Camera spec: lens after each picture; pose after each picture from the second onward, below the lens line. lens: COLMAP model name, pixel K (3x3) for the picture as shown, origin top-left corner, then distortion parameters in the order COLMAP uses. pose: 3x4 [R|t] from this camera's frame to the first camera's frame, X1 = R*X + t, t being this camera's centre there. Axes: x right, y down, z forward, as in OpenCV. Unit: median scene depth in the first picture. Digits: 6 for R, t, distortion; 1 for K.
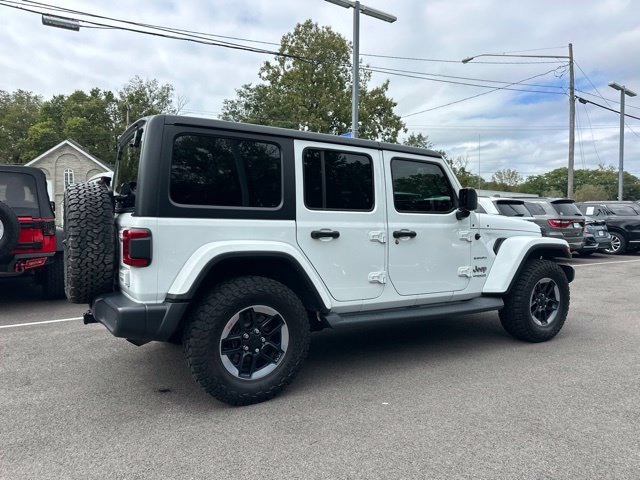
lens RADIAL K [[450.7, 0, 319.7], [0, 450.7, 240.8], [0, 0, 1]] dist [0.042264, -0.048791]
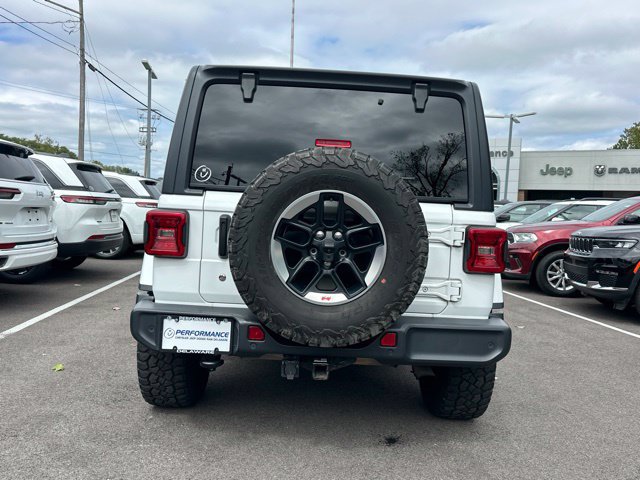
lens RADIAL K [[535.1, 0, 323.3], [0, 535.1, 241.1], [0, 0, 1]] dist [0.078983, -0.115667]
pose [[0.493187, -0.025069, 0.869562, -0.889234], [-0.004329, 0.999502, 0.031270, -0.019235], [-0.869912, -0.019186, 0.492833, 0.508648]]
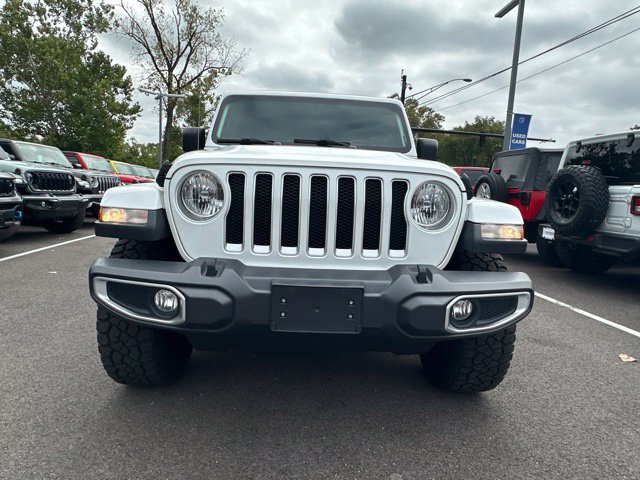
lens RADIAL K [[413.9, 0, 318.7], [0, 413.9, 238.5], [0, 0, 1]] dist [-0.007831, 0.008122]
pose [[-0.471279, 0.075641, -0.878735, 0.890025], [-0.090529, 0.986905, 0.133505, -0.027977], [0.877326, 0.142469, -0.458259, 1.523457]]
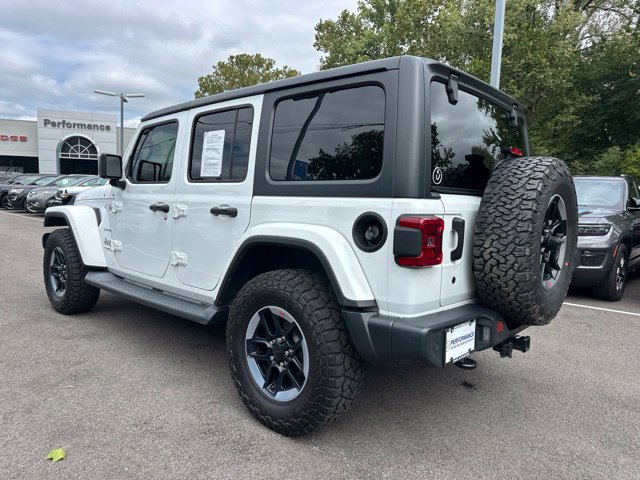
lens RADIAL K [[450.7, 0, 316.0], [0, 450.7, 238.6], [0, 0, 1]] dist [0.042264, -0.048791]
pose [[-0.291253, -0.101591, 0.951236, -0.861300], [0.006461, 0.994114, 0.108148, -0.062118], [-0.956624, 0.037644, -0.288883, 1.199667]]
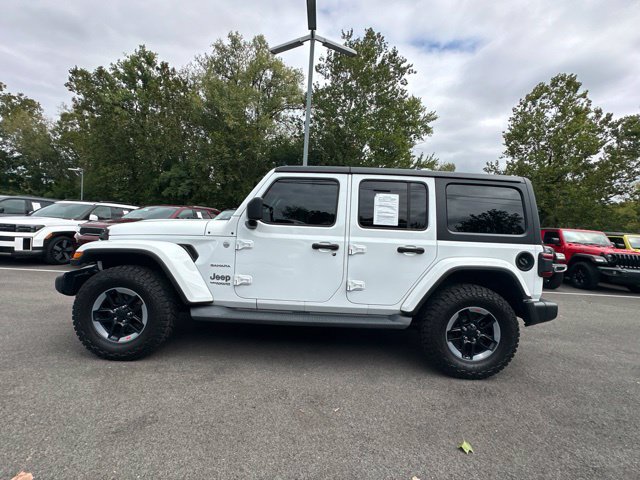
lens RADIAL K [[295.9, 0, 317.6], [0, 295.9, 237.7], [0, 0, 1]] dist [-0.002448, 0.000816]
pose [[-0.863150, -0.066708, 0.500521, -0.345777], [-0.038658, 0.997056, 0.066218, -0.092461], [-0.503465, 0.037806, -0.863188, 1.786967]]
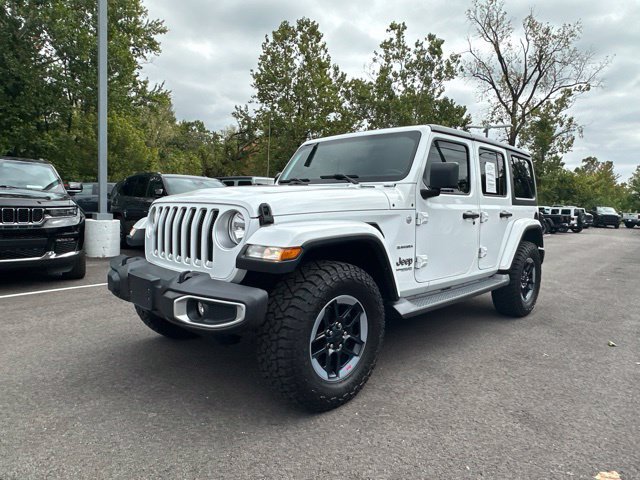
lens RADIAL K [[413.9, 0, 318.2], [0, 413.9, 238.8], [0, 0, 1]] dist [-0.007831, 0.008122]
pose [[-0.965987, -0.013531, -0.258238, 0.484258], [-0.046350, 0.991518, 0.121424, -0.073895], [0.254405, 0.129264, -0.958420, 1.980125]]
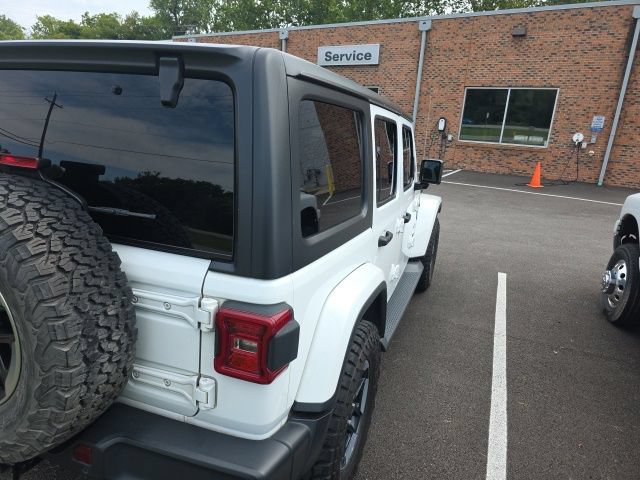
lens RADIAL K [[430.2, 0, 308.3], [0, 430.2, 236.4], [0, 0, 1]] dist [0.055336, -0.010717]
pose [[0.790023, -0.099853, 0.604891, -0.408684], [-0.028913, 0.979481, 0.199450, -0.122855], [-0.612395, -0.175059, 0.770926, 0.408460]]
